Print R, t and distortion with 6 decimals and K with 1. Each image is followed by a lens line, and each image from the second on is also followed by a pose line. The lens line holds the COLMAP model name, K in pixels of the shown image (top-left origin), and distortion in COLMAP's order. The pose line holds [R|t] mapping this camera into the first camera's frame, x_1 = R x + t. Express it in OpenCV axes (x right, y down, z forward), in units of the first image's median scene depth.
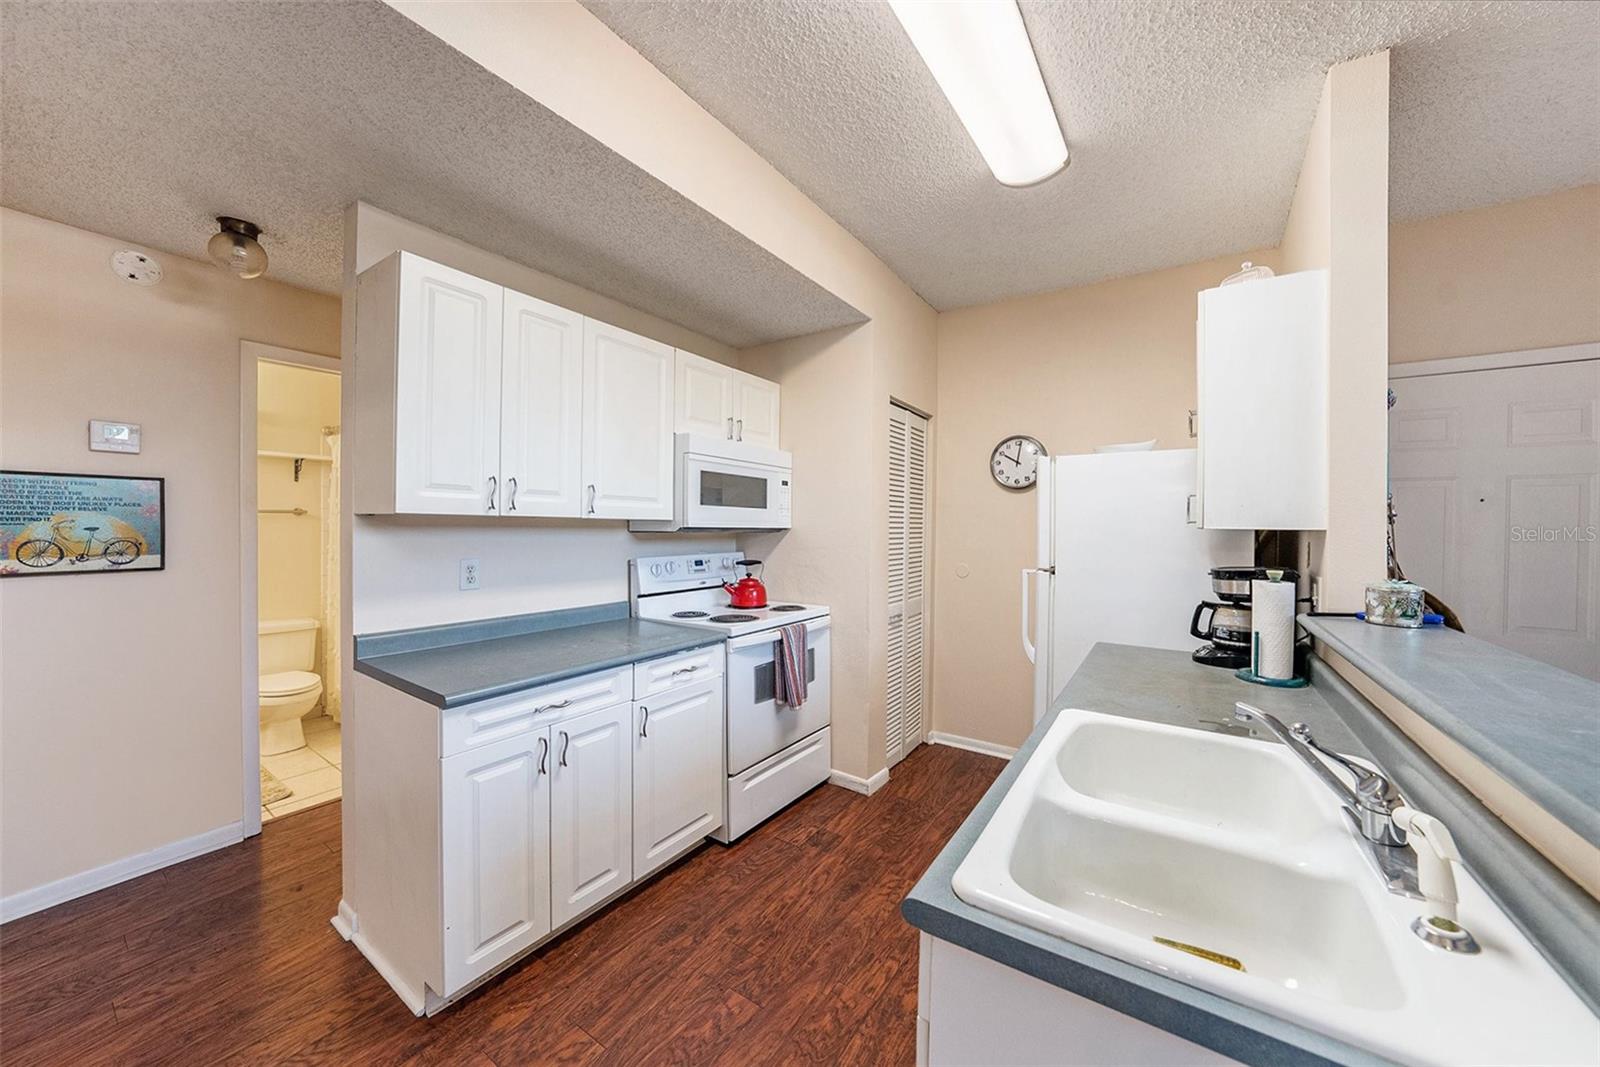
lens RADIAL K [[574.8, 0, 796.5], [0, 574.8, 522.9], [0, 0, 1]] dist [-0.013956, 0.000027]
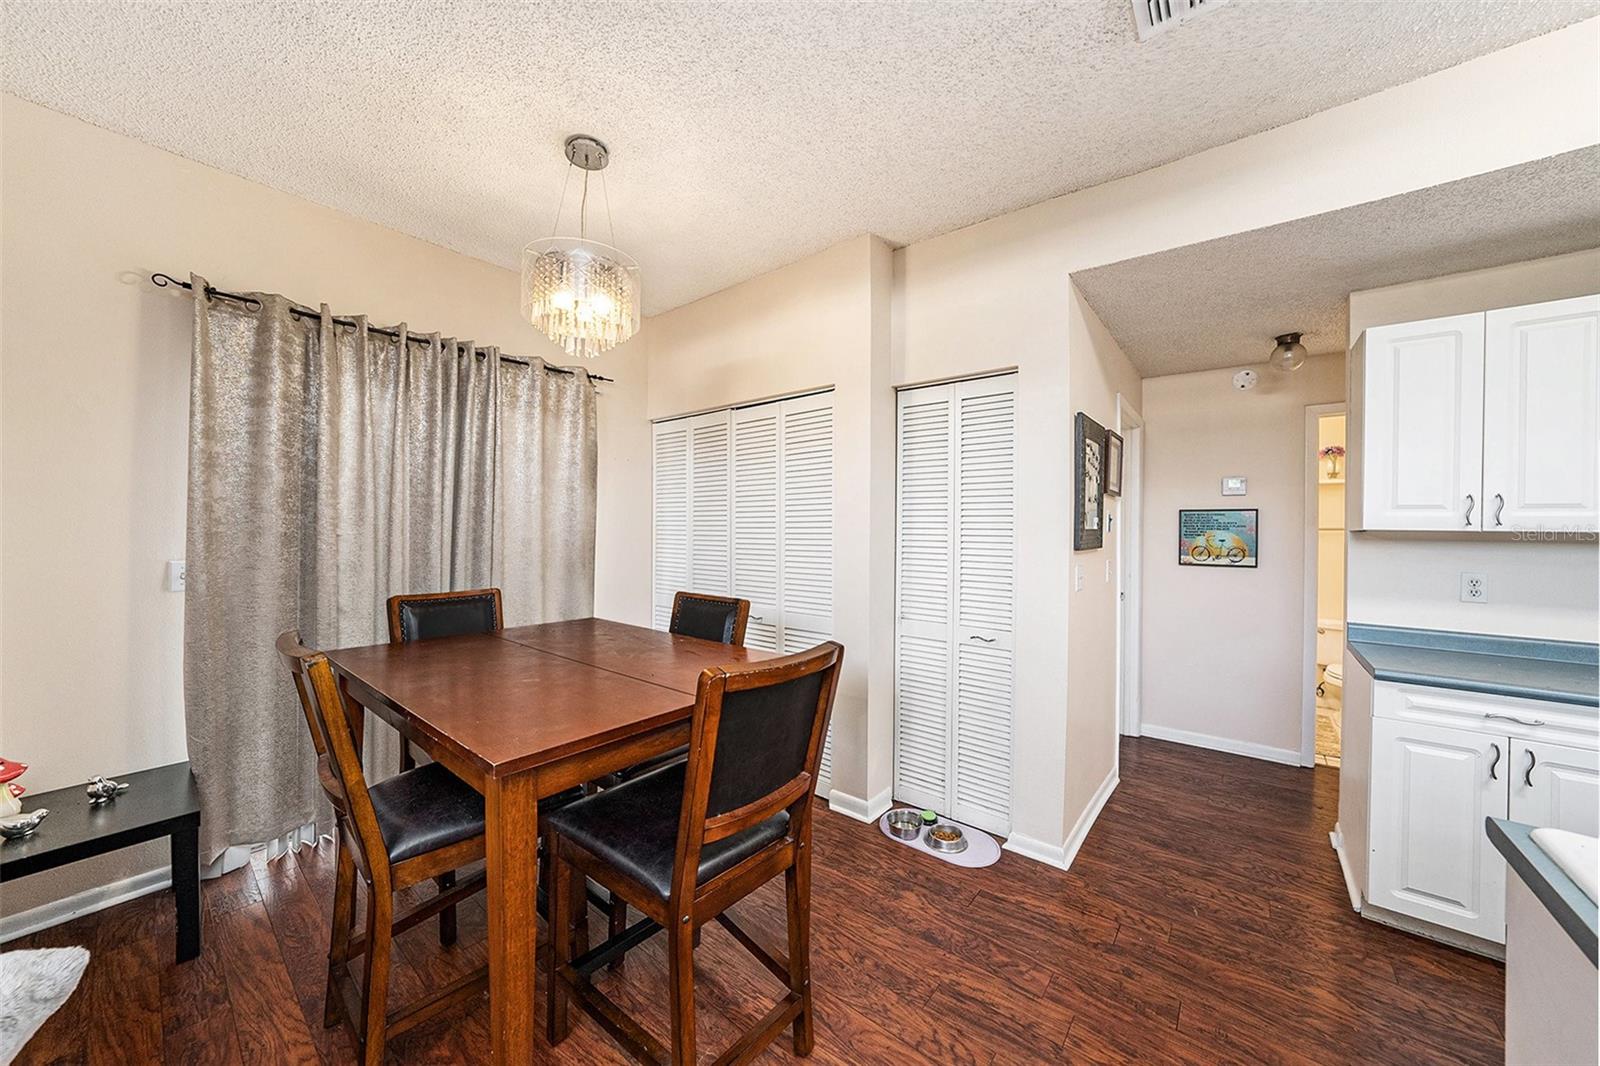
lens RADIAL K [[574.8, 0, 796.5], [0, 574.8, 522.4], [0, 0, 1]] dist [-0.013956, 0.000027]
pose [[-0.087891, -0.024024, -0.995840, 0.597602], [-0.011977, 0.999662, -0.023059, 0.009975], [0.996058, 0.009901, -0.088149, -0.149380]]
